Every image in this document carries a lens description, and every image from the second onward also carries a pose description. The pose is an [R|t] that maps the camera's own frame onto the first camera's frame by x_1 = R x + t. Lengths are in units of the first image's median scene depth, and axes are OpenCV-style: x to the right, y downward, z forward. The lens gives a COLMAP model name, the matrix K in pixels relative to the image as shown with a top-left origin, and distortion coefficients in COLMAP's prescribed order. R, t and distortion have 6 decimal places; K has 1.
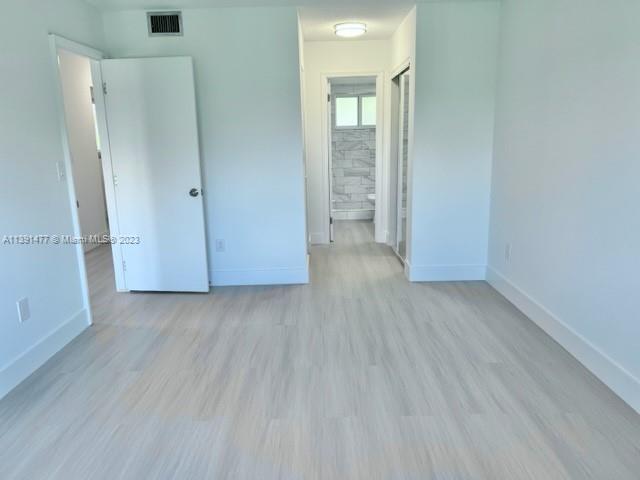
lens RADIAL K [[482.0, 0, 316.5], [0, 482.0, 242.5], [0, 0, 1]] dist [0.015579, -0.007447]
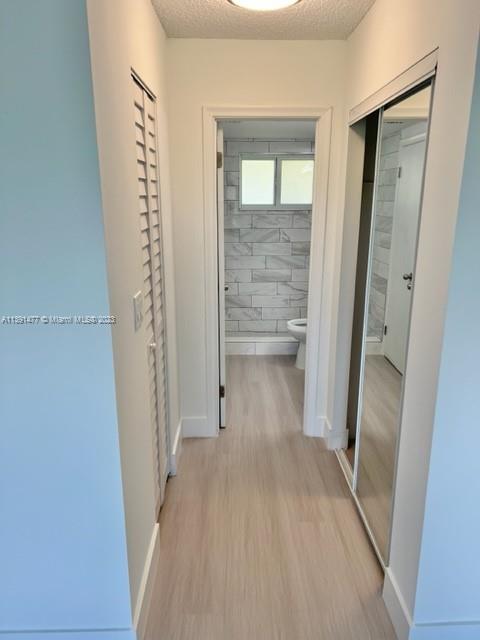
lens RADIAL K [[482.0, 0, 244.4], [0, 482.0, 318.6], [0, 0, 1]] dist [0.015579, -0.007447]
pose [[0.999243, 0.019050, 0.033910, 0.028083], [-0.019999, 0.999411, 0.027874, -0.112273], [-0.033359, -0.028531, 0.999036, 0.369743]]
